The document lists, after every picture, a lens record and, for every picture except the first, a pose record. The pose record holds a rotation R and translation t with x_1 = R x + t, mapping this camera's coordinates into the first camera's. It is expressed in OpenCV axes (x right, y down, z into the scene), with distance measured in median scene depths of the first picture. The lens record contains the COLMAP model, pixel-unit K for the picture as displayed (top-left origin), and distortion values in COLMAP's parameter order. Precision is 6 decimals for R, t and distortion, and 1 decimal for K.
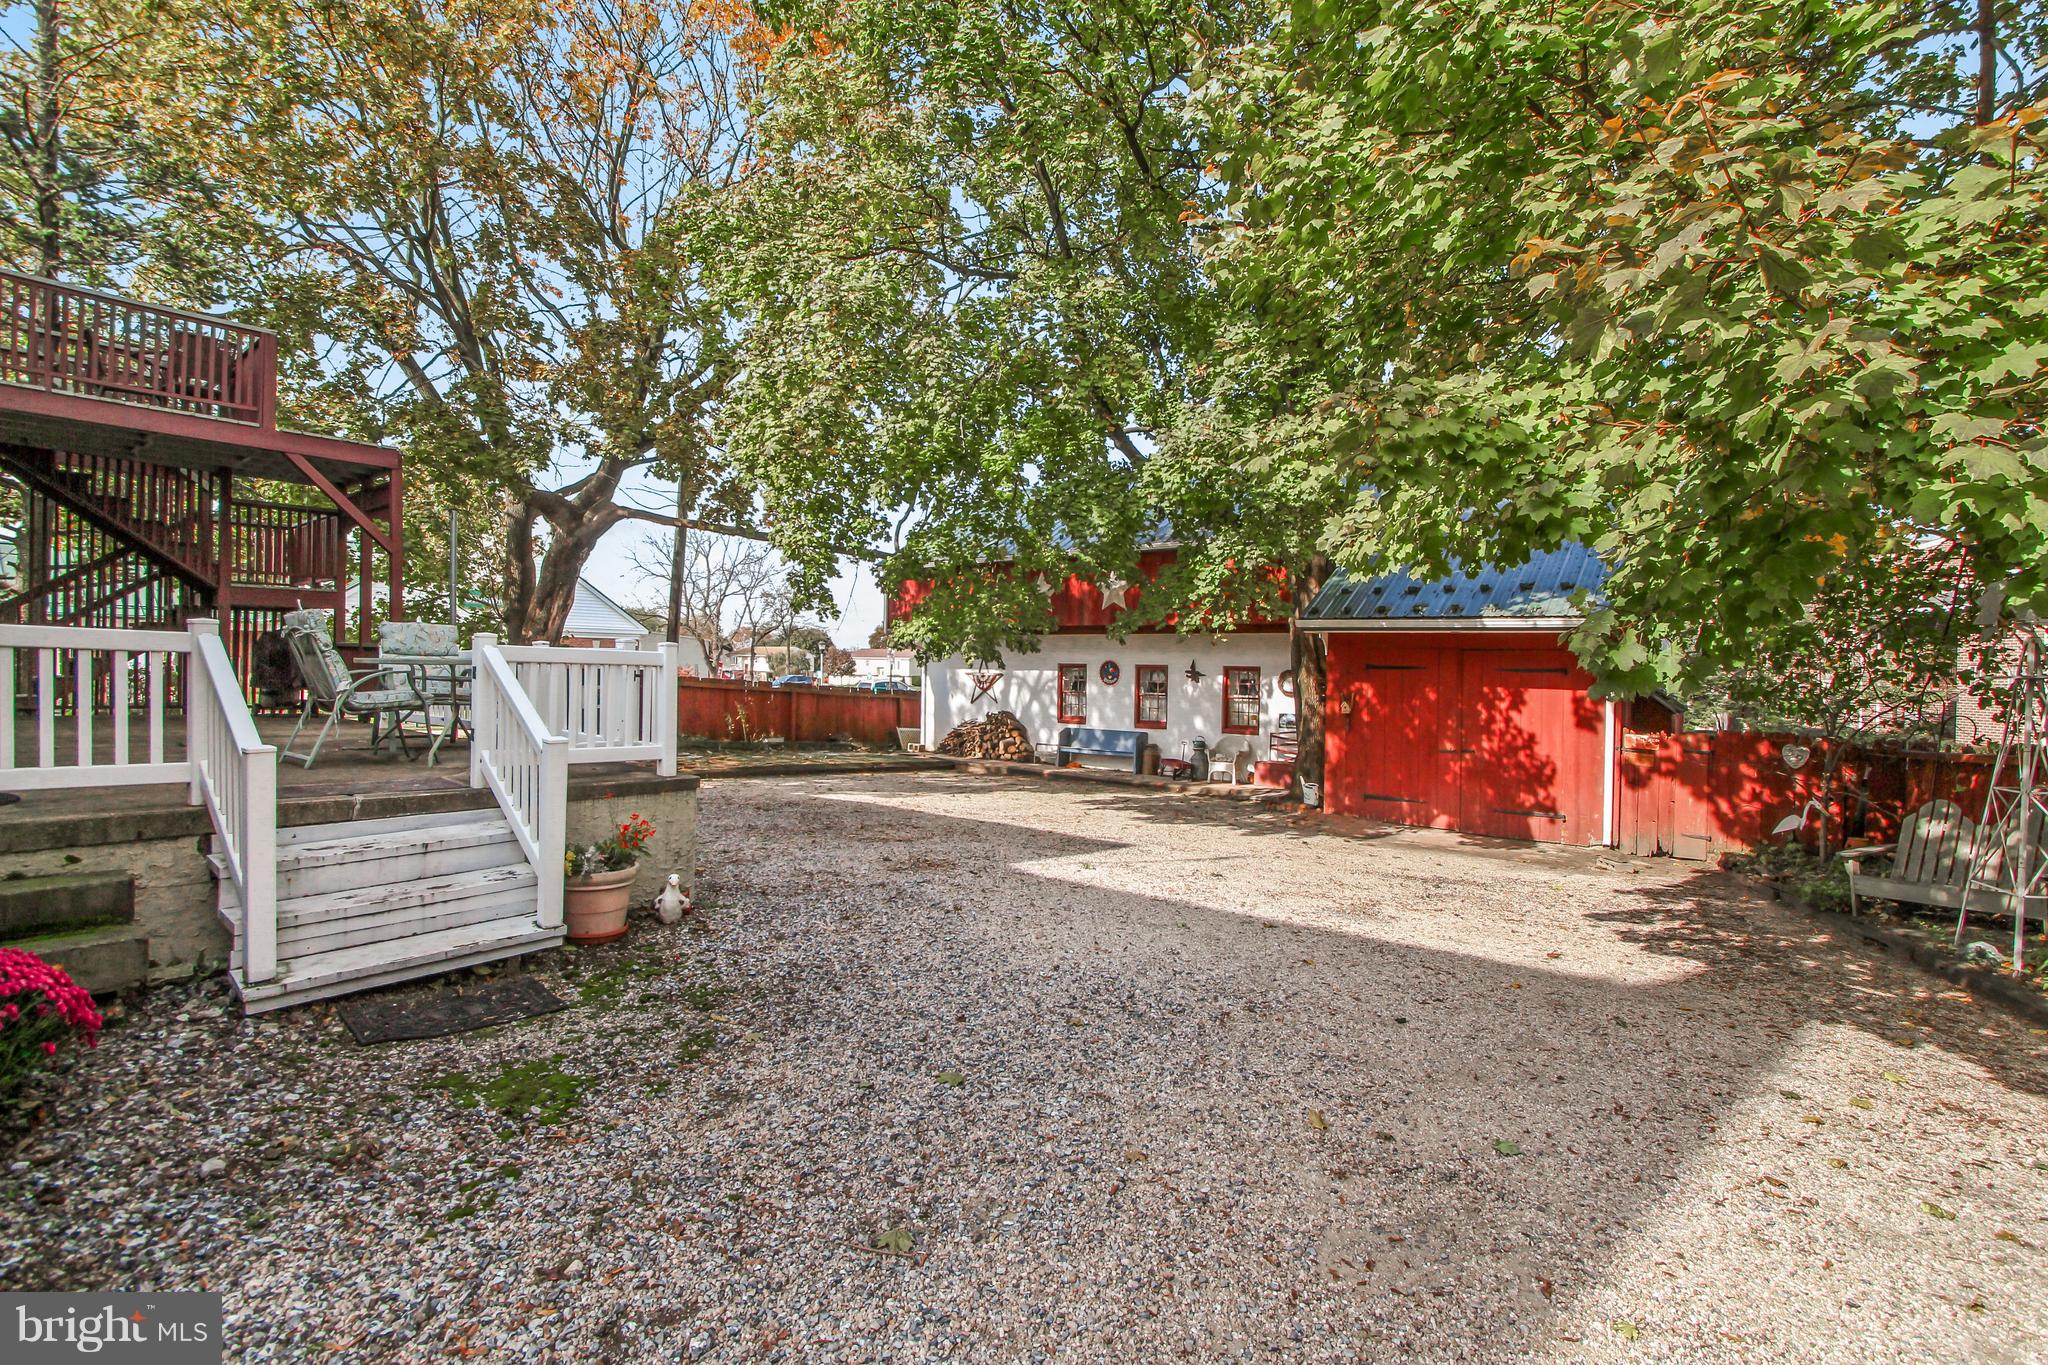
lens RADIAL K [[948.7, 0, 1030.7], [0, 948.7, 666.3], [0, 0, 1]] dist [-0.018019, 0.004005]
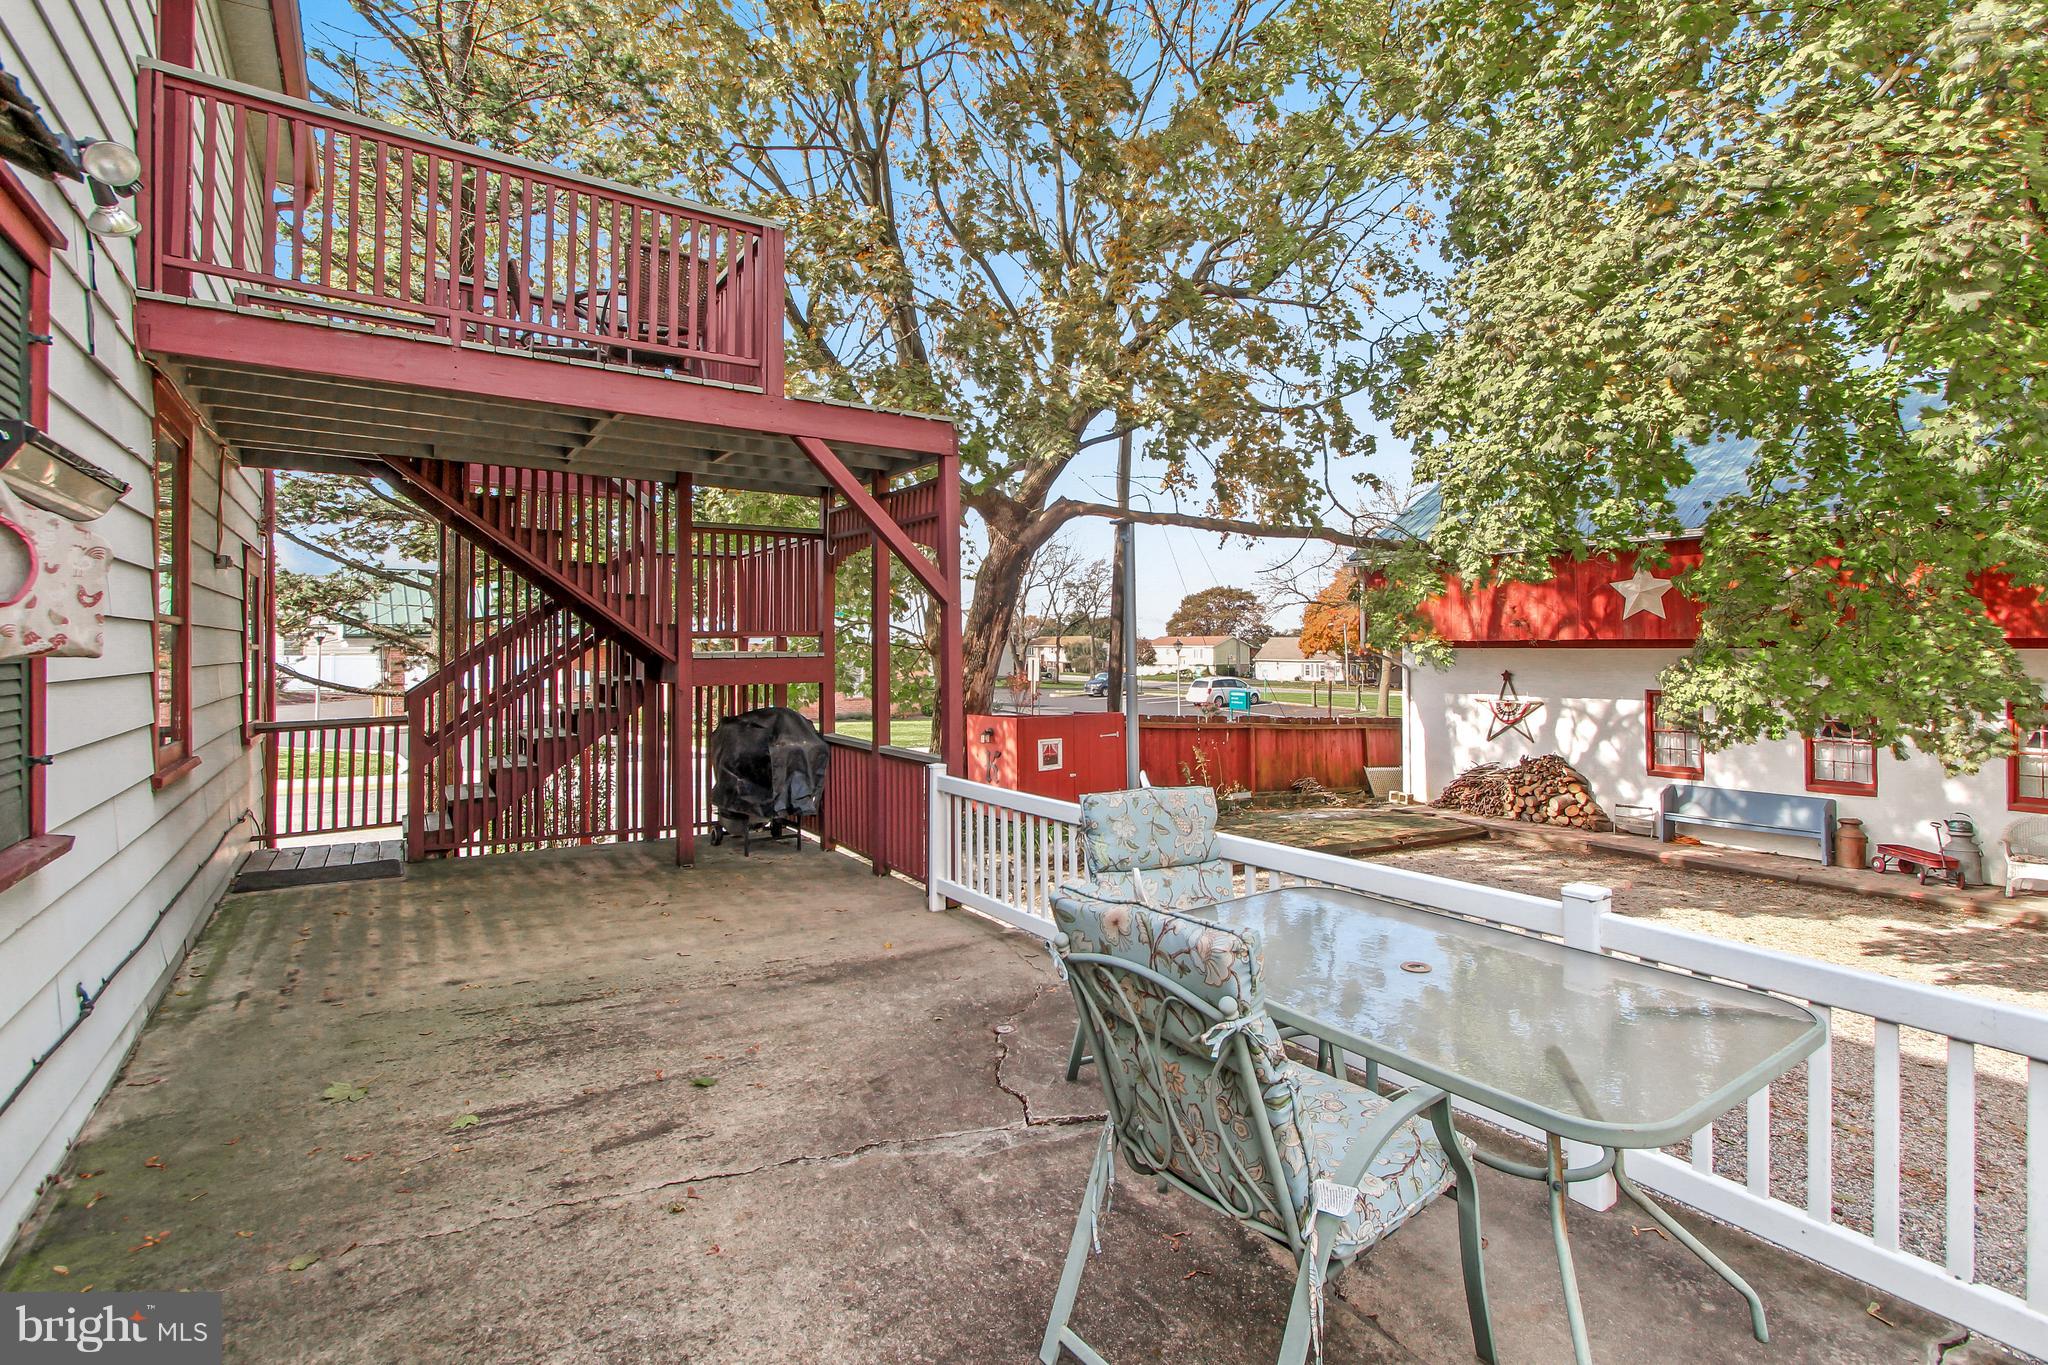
lens RADIAL K [[948.7, 0, 1038.0], [0, 948.7, 605.8], [0, 0, 1]] dist [-0.018019, 0.004005]
pose [[0.961626, -0.030303, -0.272684, -0.238358], [0.018005, 0.998710, -0.047488, -0.045519], [0.273771, 0.040756, 0.960931, 0.236014]]
